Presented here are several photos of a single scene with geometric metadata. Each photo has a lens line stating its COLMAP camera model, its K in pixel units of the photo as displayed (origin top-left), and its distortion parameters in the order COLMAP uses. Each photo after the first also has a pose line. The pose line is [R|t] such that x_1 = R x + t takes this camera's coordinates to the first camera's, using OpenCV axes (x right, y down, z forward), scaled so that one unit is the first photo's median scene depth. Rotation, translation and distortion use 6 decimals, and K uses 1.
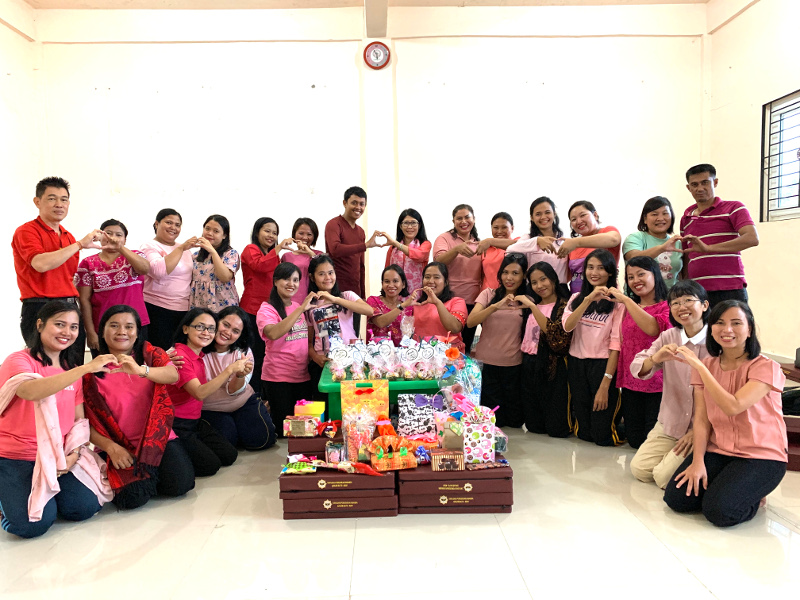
lens RADIAL K [[593.7, 0, 403.0], [0, 593.7, 293.2], [0, 0, 1]] dist [0.009571, 0.001890]
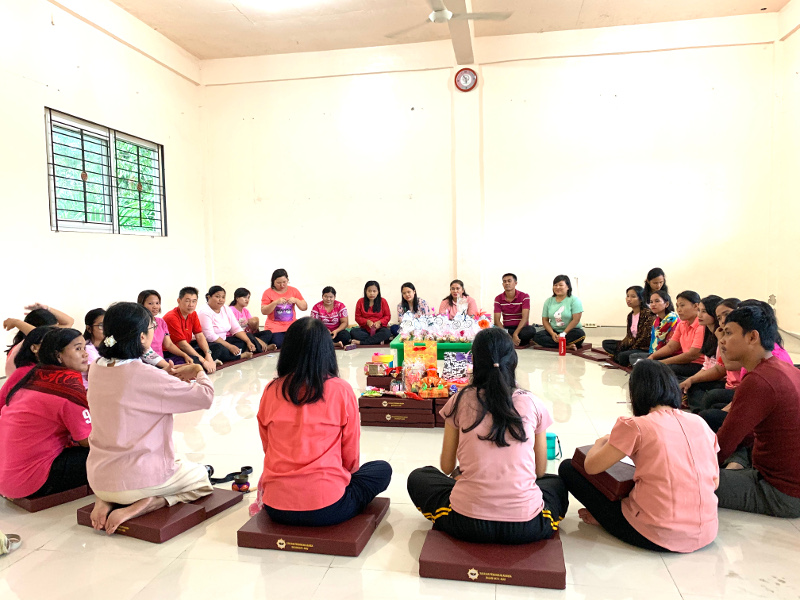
lens RADIAL K [[593.7, 0, 399.3], [0, 593.7, 302.1], [0, 0, 1]] dist [0.009571, 0.001890]
pose [[0.977657, 0.014829, -0.209685, 0.181824], [-0.009658, 0.999624, 0.025663, 0.016289], [0.209987, -0.023065, 0.977432, -0.404637]]
